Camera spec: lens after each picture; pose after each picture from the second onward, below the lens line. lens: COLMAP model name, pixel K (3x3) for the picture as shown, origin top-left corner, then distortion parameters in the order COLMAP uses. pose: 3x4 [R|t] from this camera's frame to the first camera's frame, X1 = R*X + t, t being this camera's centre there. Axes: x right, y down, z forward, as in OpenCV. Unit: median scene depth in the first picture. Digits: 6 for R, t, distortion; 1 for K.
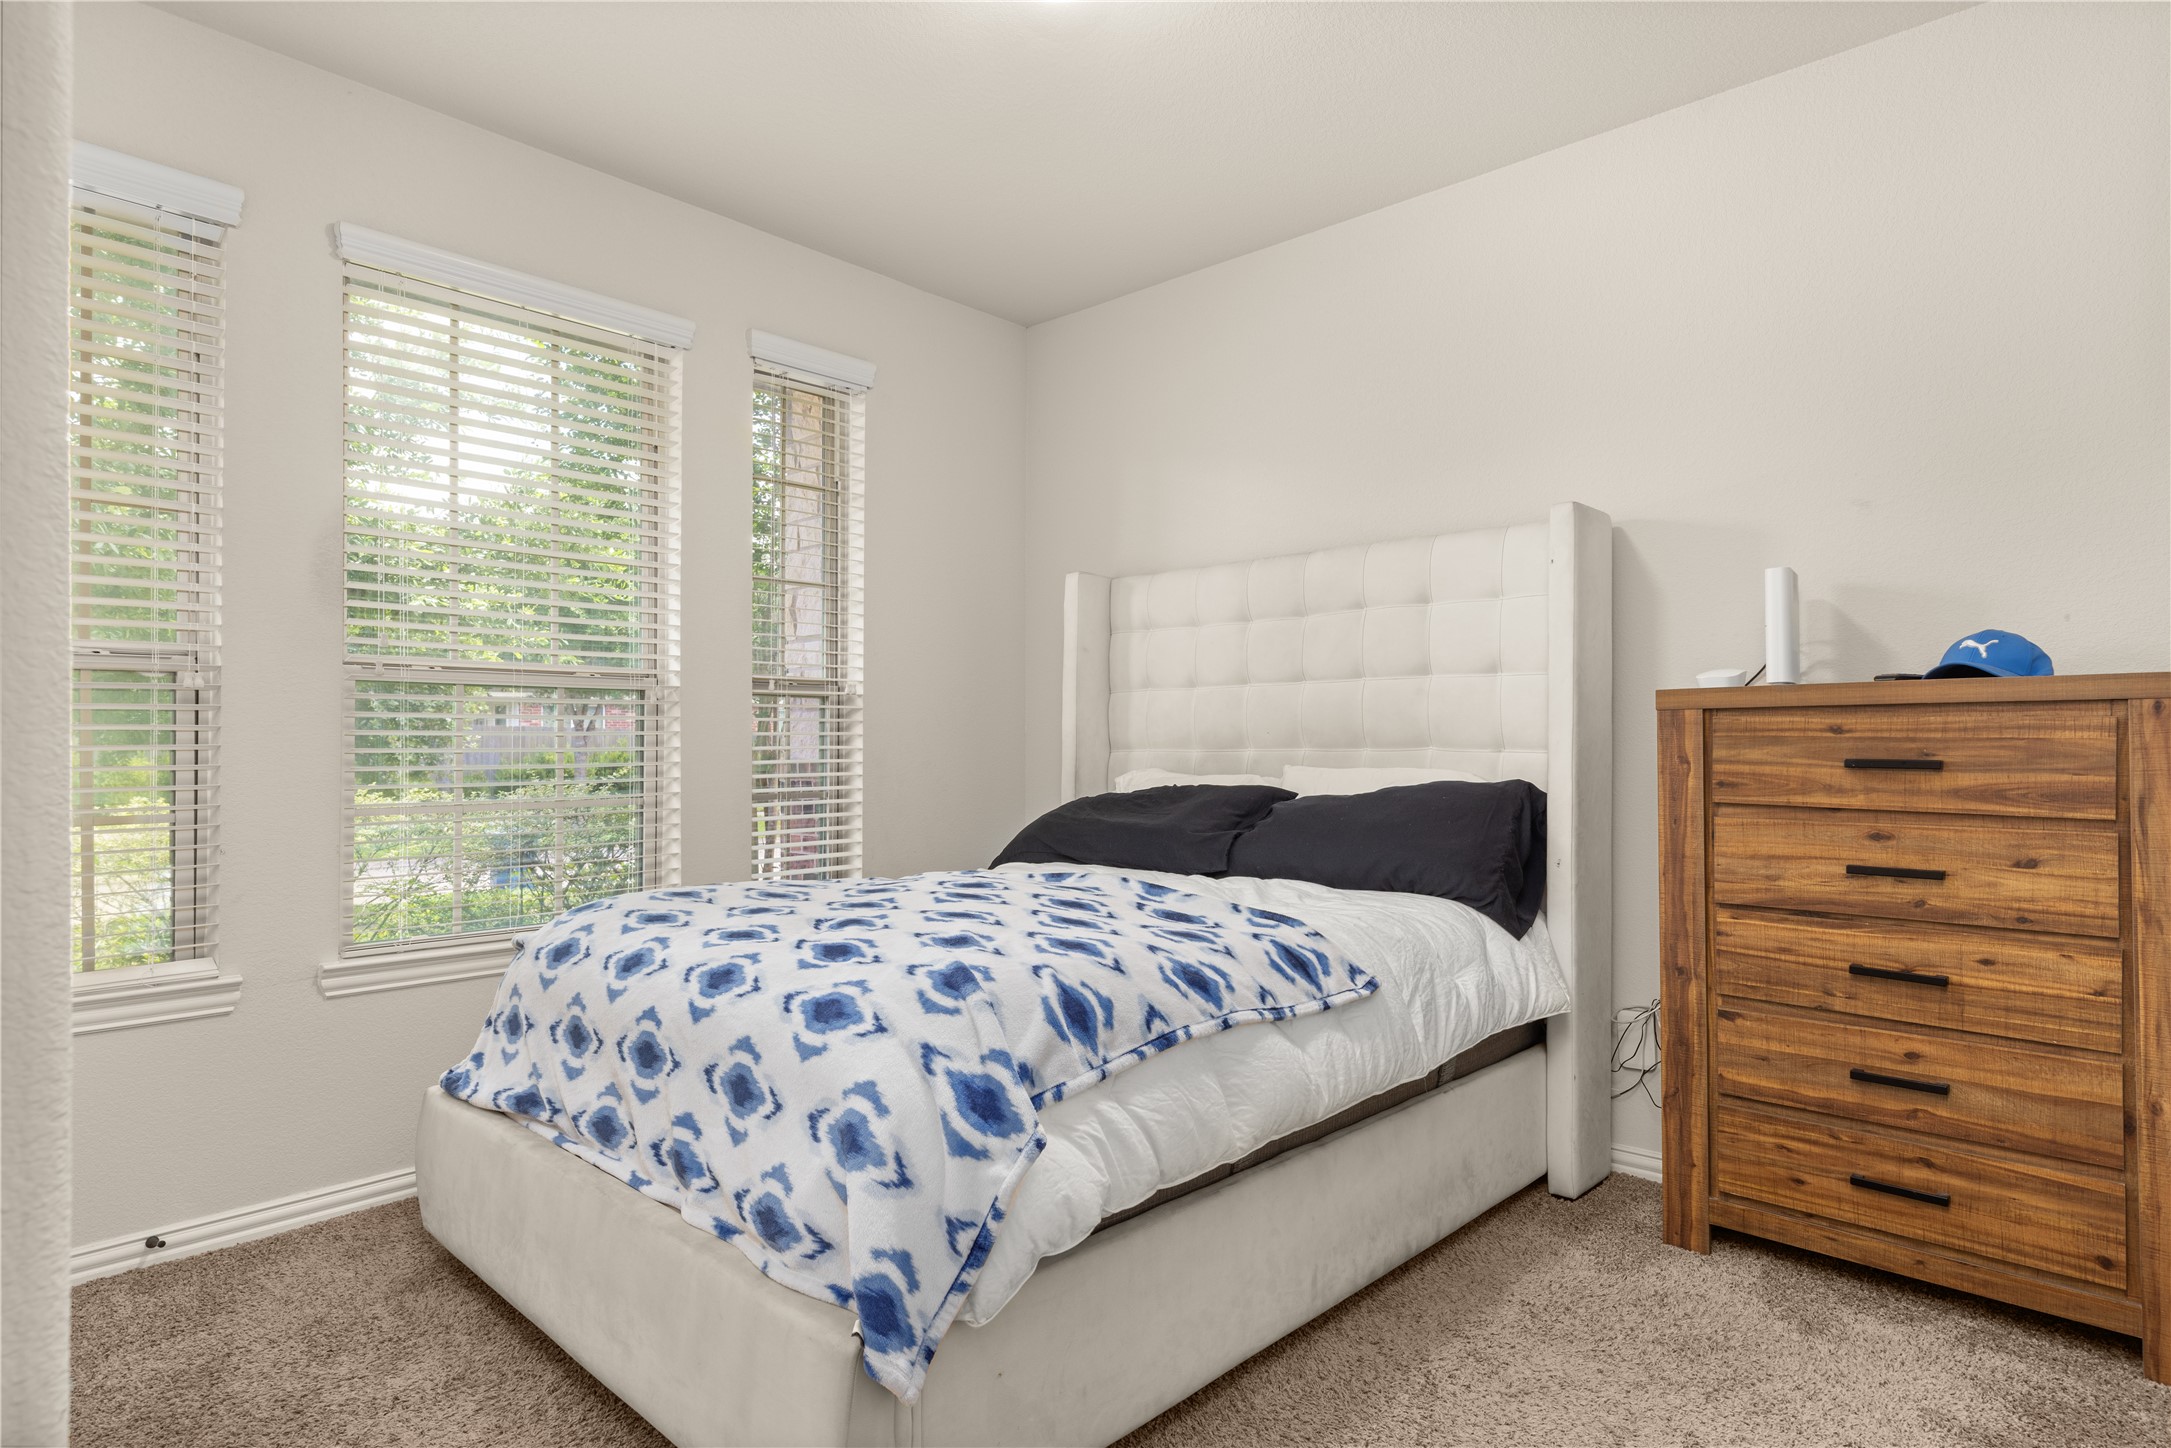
lens RADIAL K [[1184.6, 0, 1083.1], [0, 1184.6, 727.8], [0, 0, 1]] dist [0.001303, -0.000531]
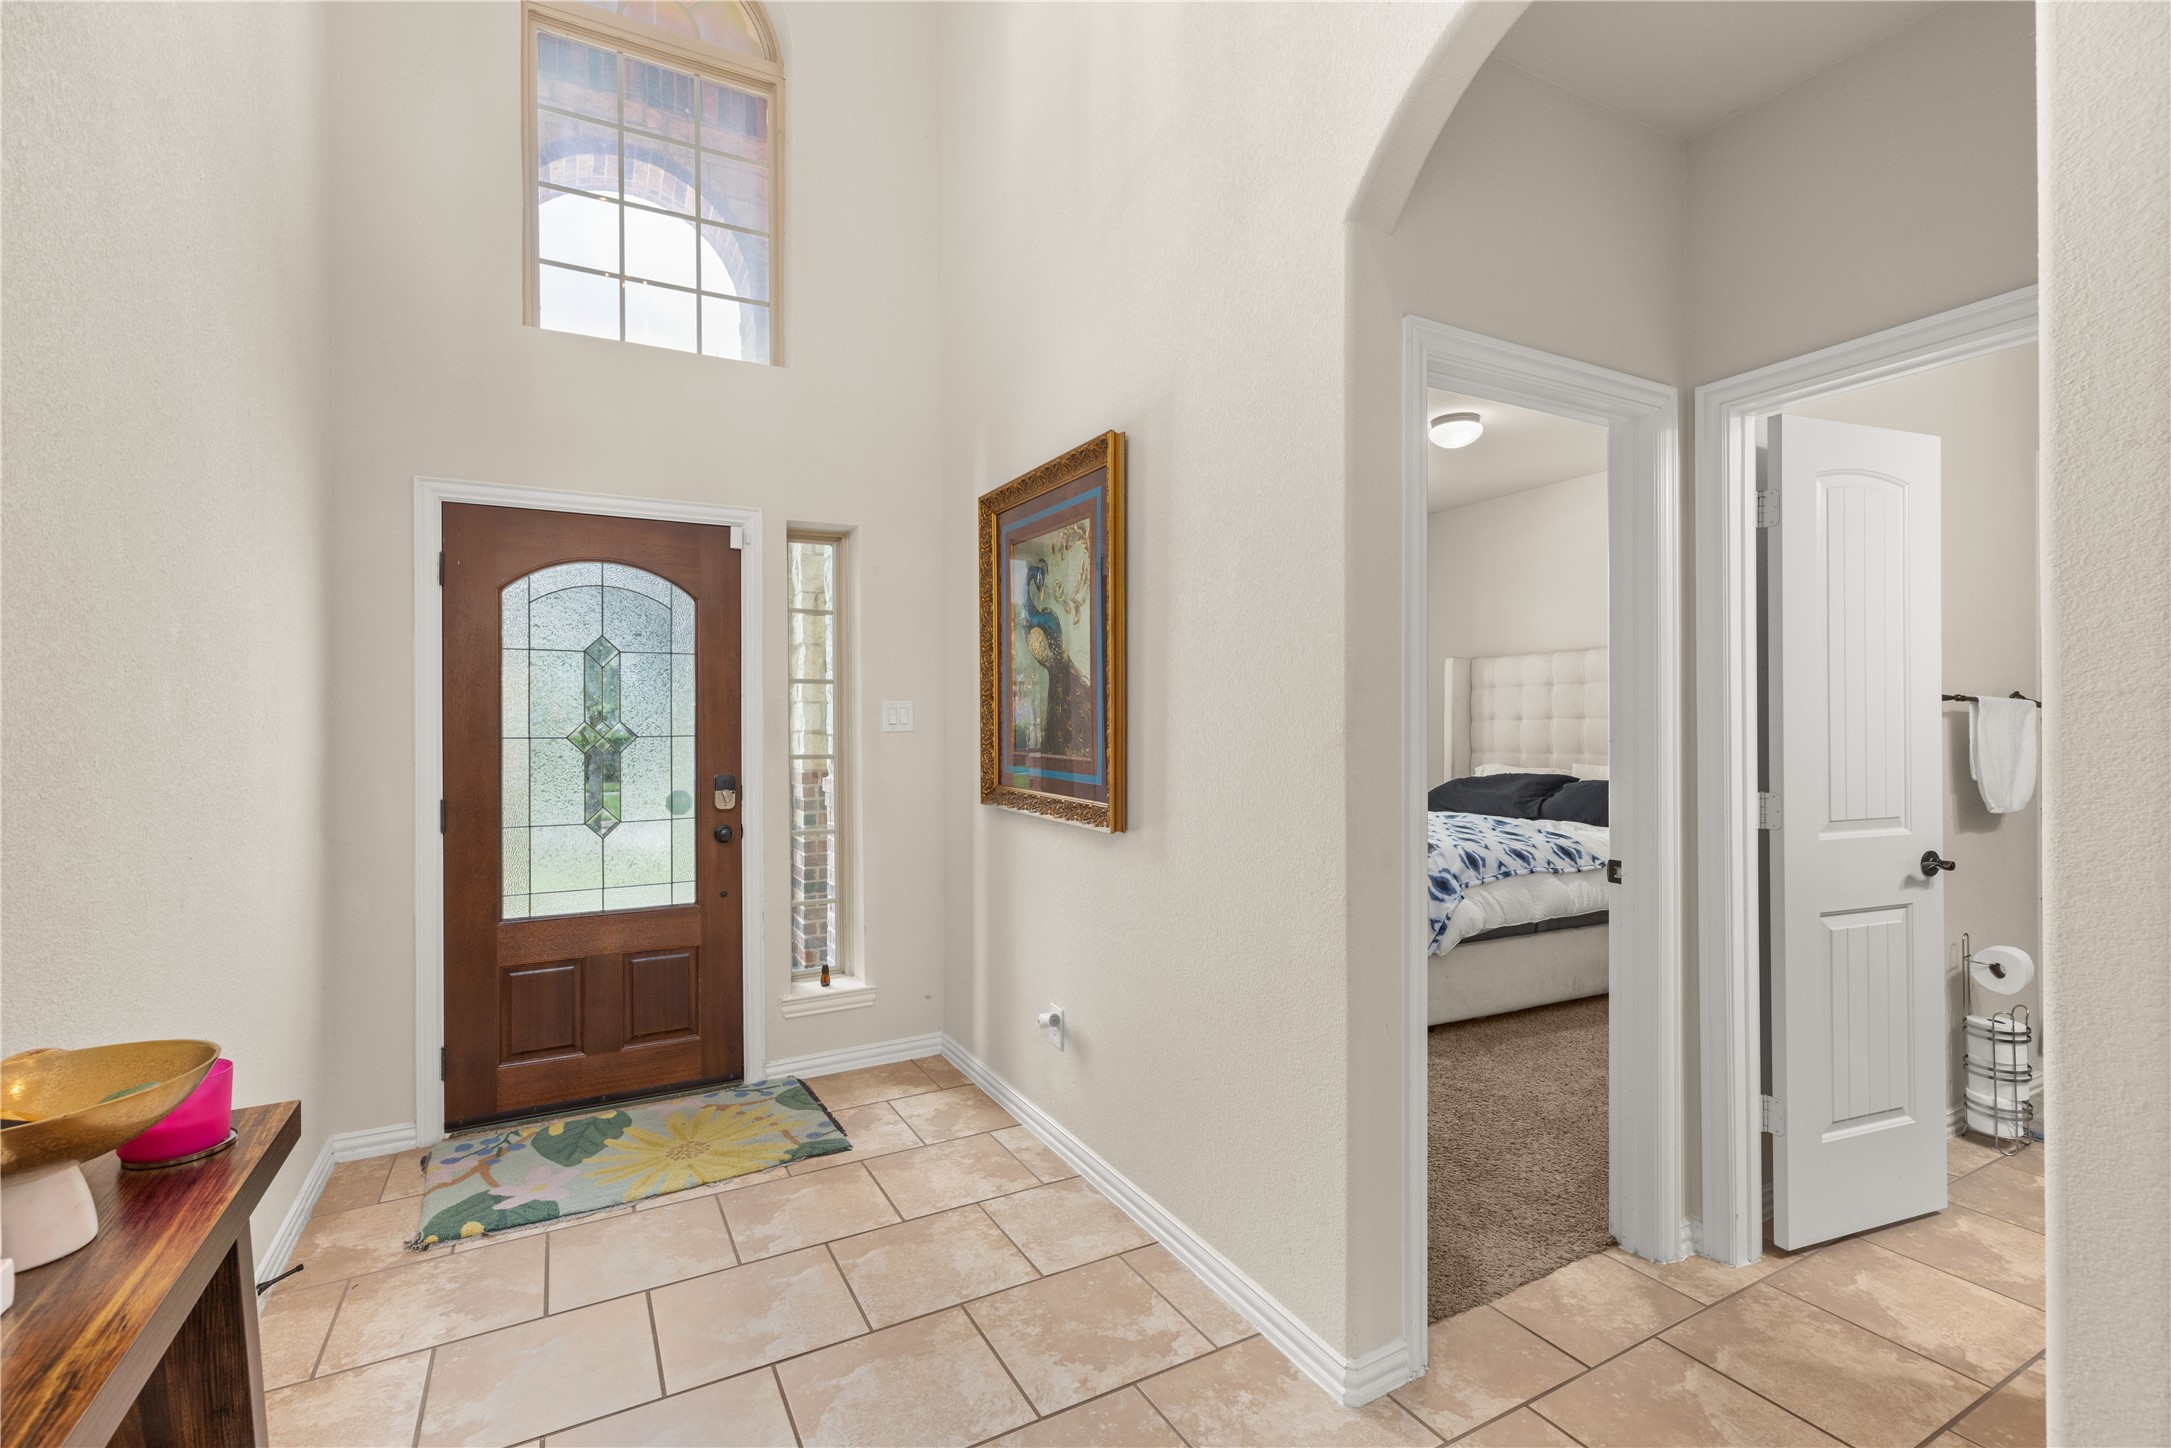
lens RADIAL K [[987.6, 0, 1084.7], [0, 987.6, 717.7], [0, 0, 1]] dist [0.007714, -0.000761]
pose [[0.945686, -0.011844, -0.324867, -0.087007], [0.014079, 0.999891, 0.004530, -0.097520], [0.324778, -0.008858, 0.945749, -1.217434]]
